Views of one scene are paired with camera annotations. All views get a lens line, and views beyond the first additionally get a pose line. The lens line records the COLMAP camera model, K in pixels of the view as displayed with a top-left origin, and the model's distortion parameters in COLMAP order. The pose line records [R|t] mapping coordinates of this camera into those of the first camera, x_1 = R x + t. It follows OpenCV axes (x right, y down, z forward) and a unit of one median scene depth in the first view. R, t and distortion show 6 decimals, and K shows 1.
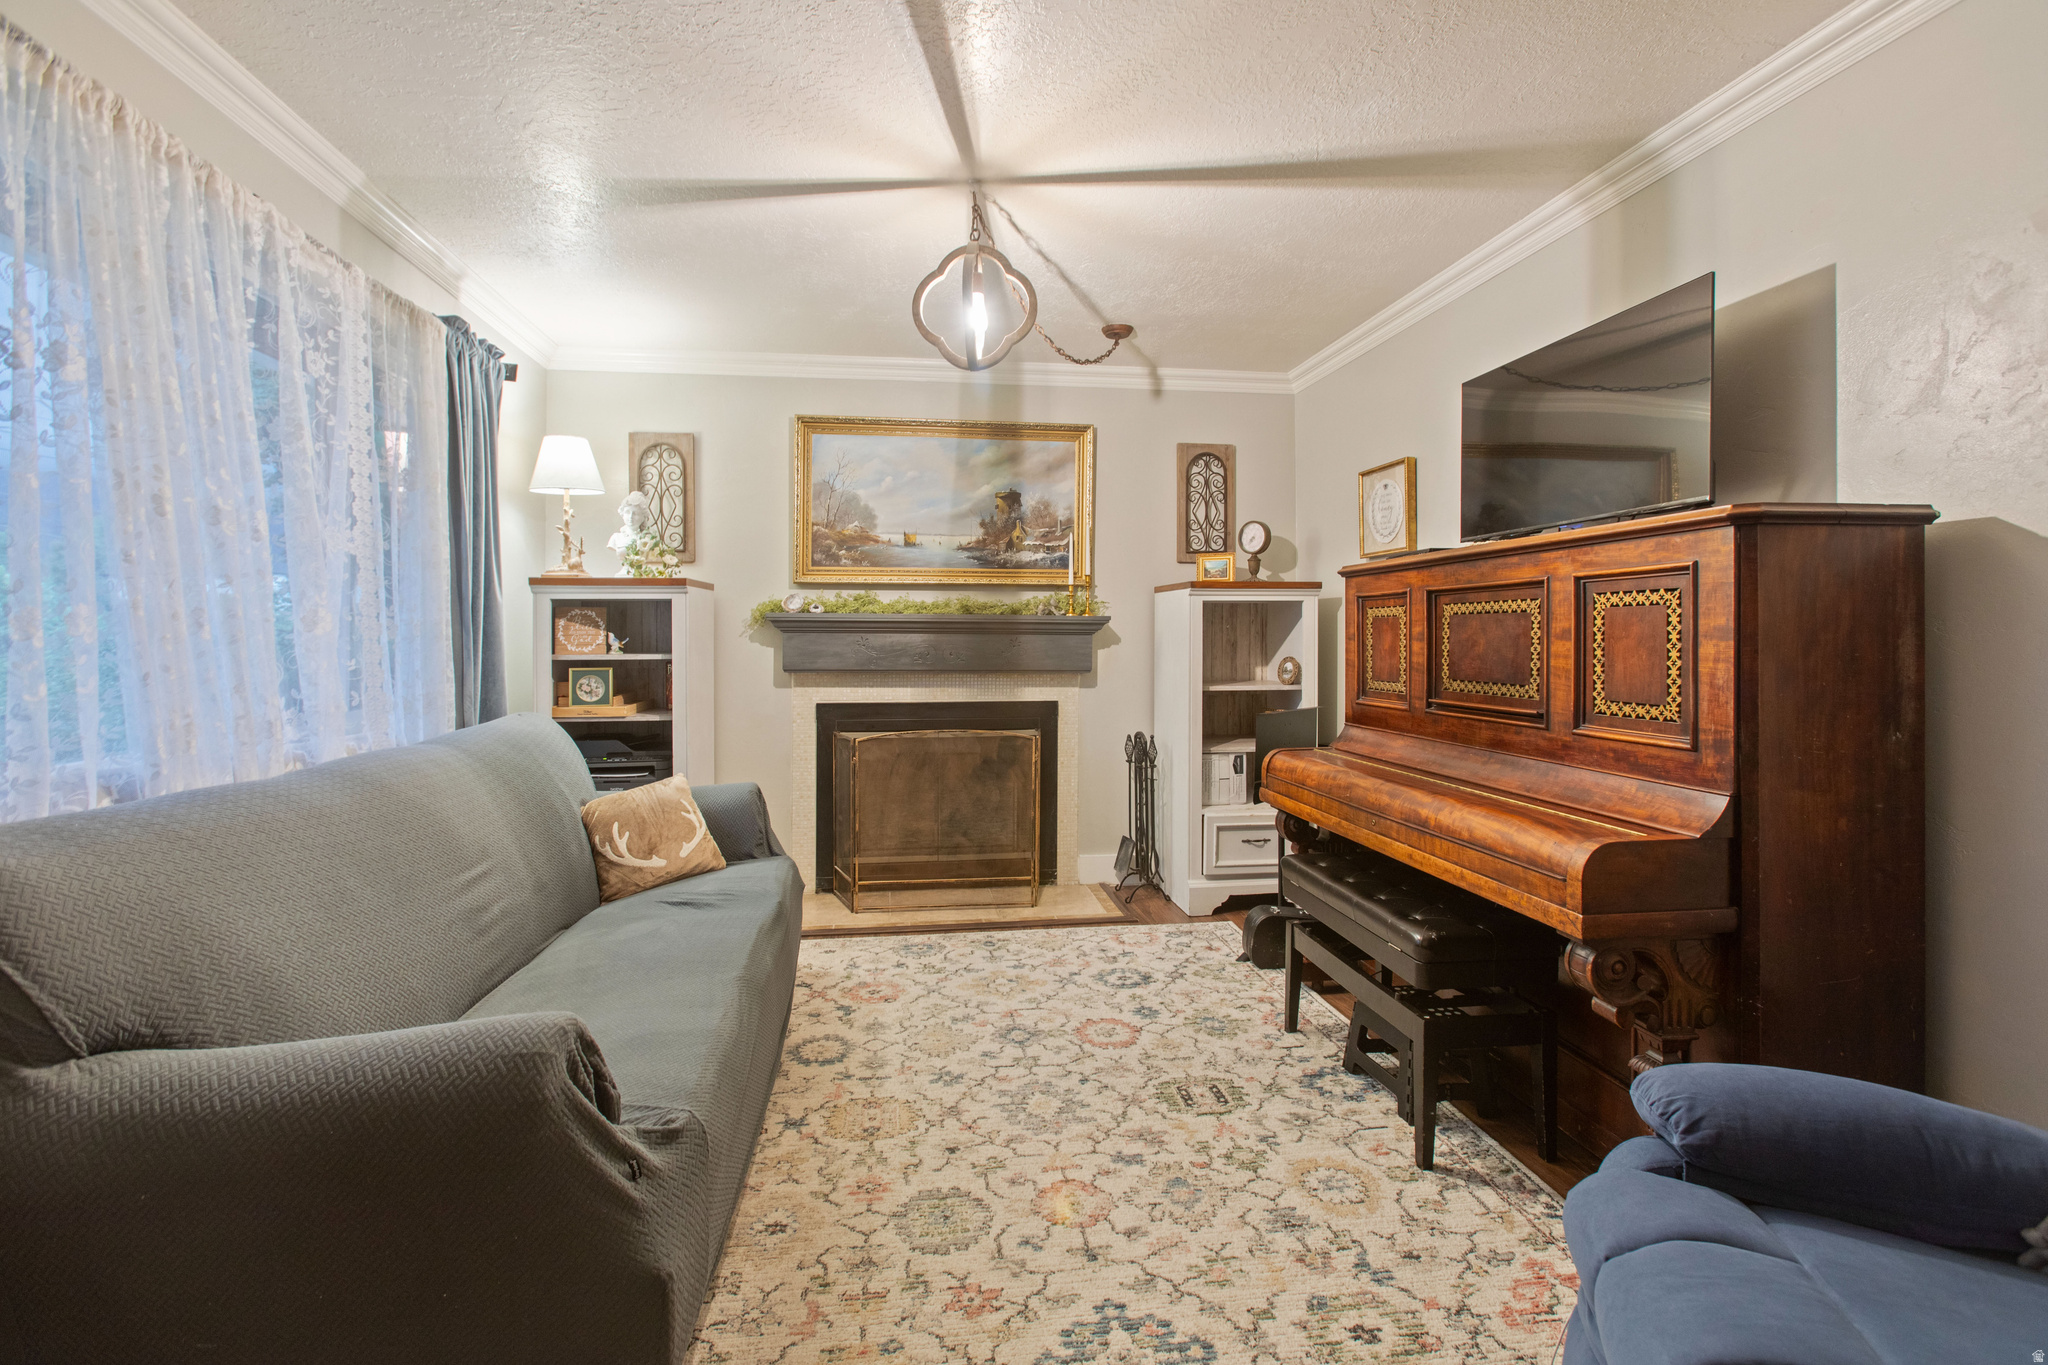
lens RADIAL K [[942.3, 0, 1050.8], [0, 942.3, 638.5], [0, 0, 1]] dist [-0.022917, 0.026431]
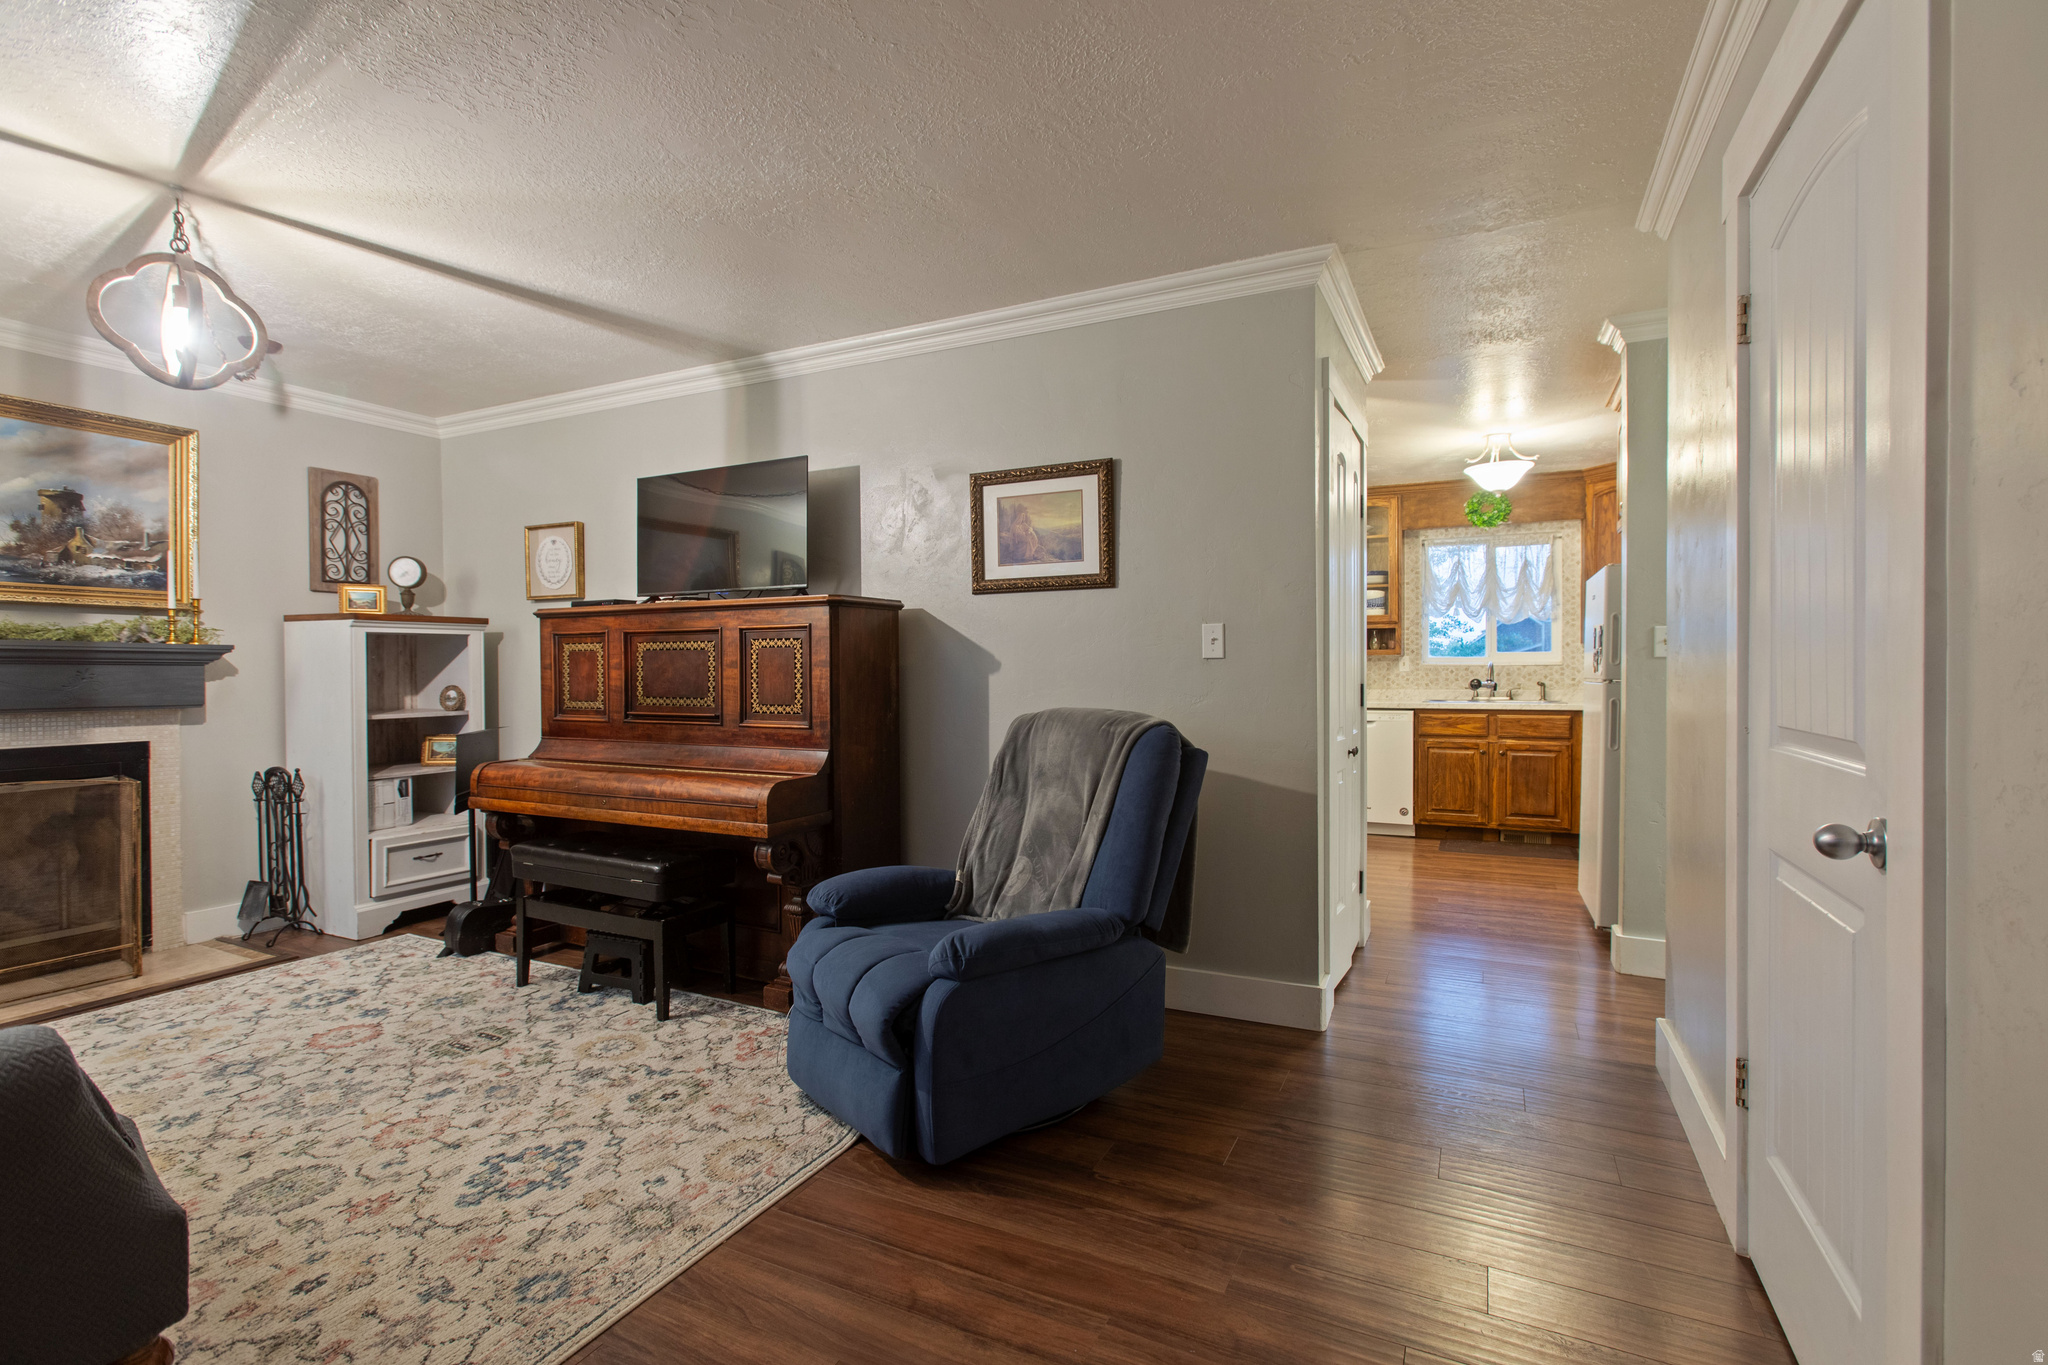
lens RADIAL K [[933.9, 0, 1024.0], [0, 933.9, 682.5], [0, 0, 1]] dist [-0.019327, -0.000020]
pose [[0.582092, -0.014091, 0.813001, -0.343612], [0.003492, 0.999884, 0.014829, 0.003619], [-0.813115, -0.005793, 0.582074, -0.242823]]
